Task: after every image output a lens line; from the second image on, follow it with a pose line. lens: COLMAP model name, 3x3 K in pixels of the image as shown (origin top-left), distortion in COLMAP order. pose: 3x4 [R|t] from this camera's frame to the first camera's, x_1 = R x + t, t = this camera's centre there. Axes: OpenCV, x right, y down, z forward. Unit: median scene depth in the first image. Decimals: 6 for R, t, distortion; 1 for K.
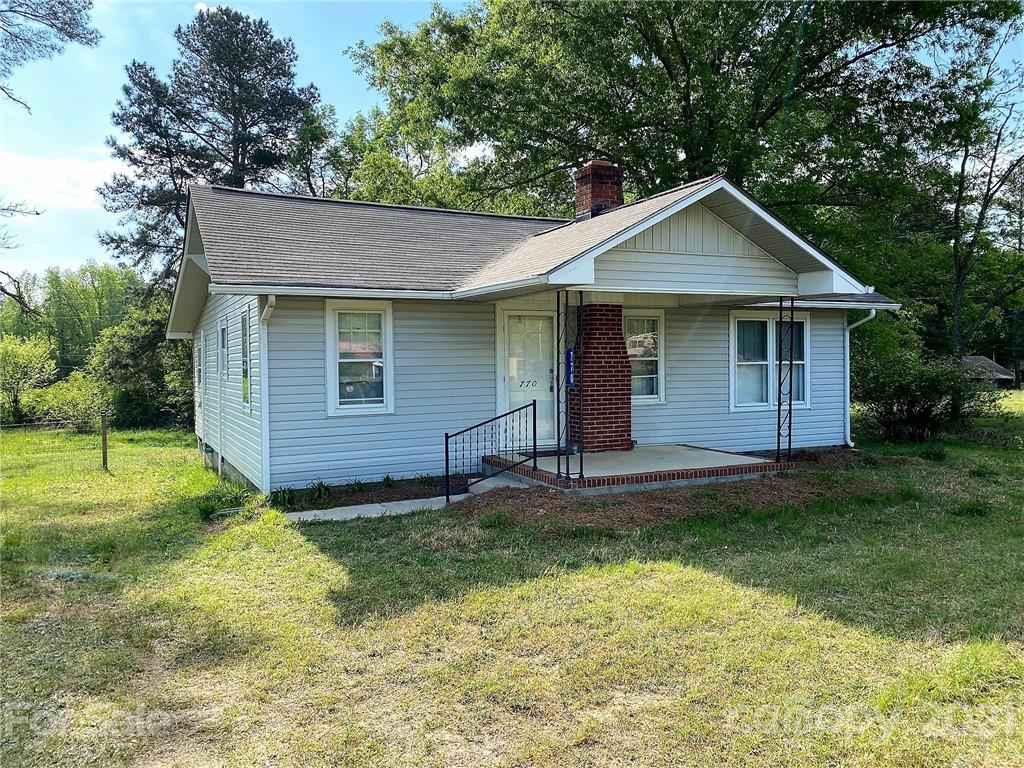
lens RADIAL K [[750.2, 0, 512.5], [0, 750.2, 360.5], [0, 0, 1]] dist [0.153906, -0.318879]
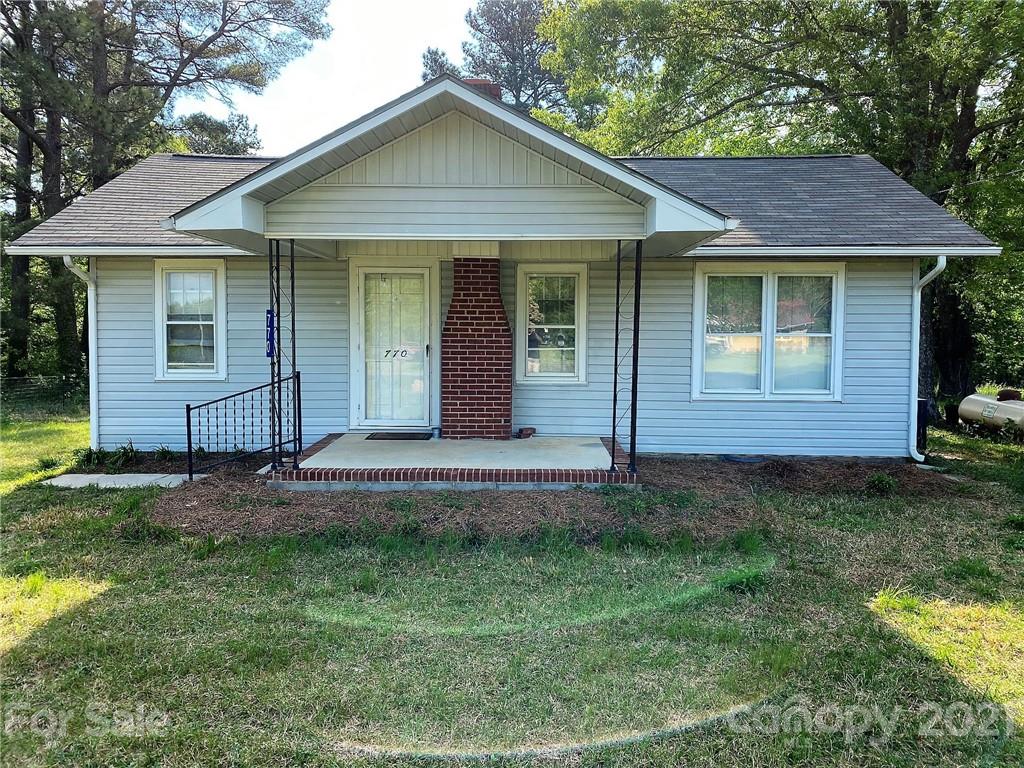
lens RADIAL K [[750.2, 0, 512.5], [0, 750.2, 360.5], [0, 0, 1]] dist [0.153906, -0.318879]
pose [[0.890015, 0.034186, -0.454647, 0.532562], [-0.014911, 0.998834, 0.045916, -0.002625], [0.455687, -0.034087, 0.889487, 0.294981]]
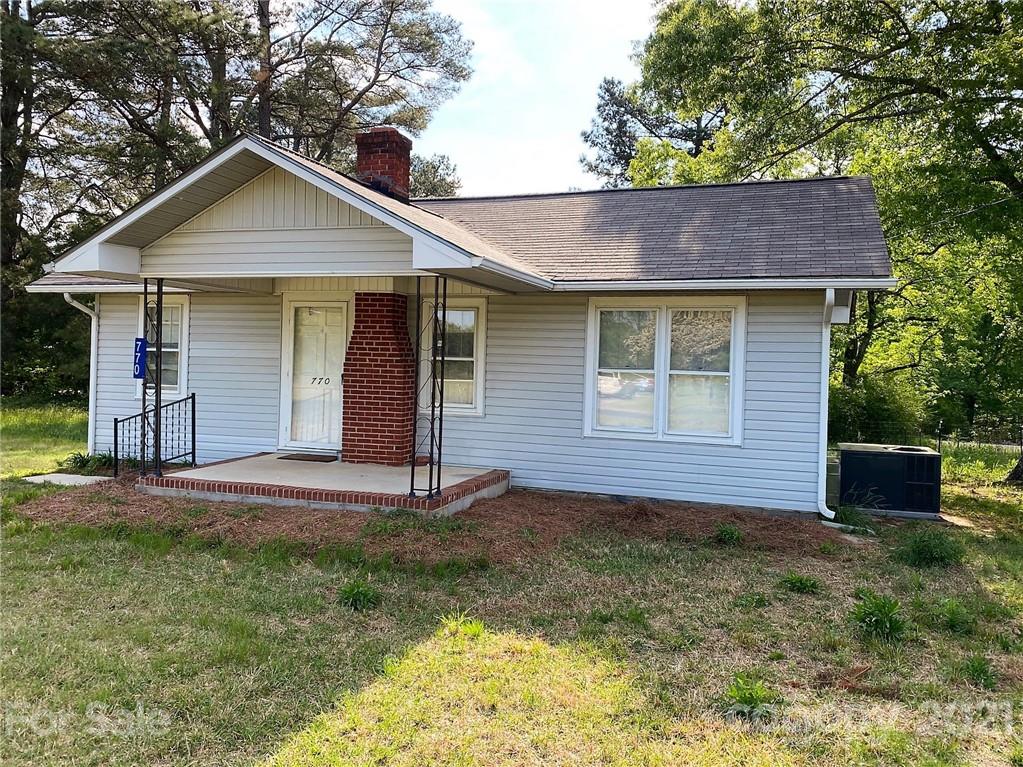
lens RADIAL K [[794.3, 0, 509.1], [0, 794.3, 362.6], [0, 0, 1]] dist [0.102478, -0.173423]
pose [[0.717423, 0.031294, -0.695934, 0.873680], [-0.034666, 0.999357, 0.009201, -0.008705], [0.695774, 0.017524, 0.718047, 0.455109]]
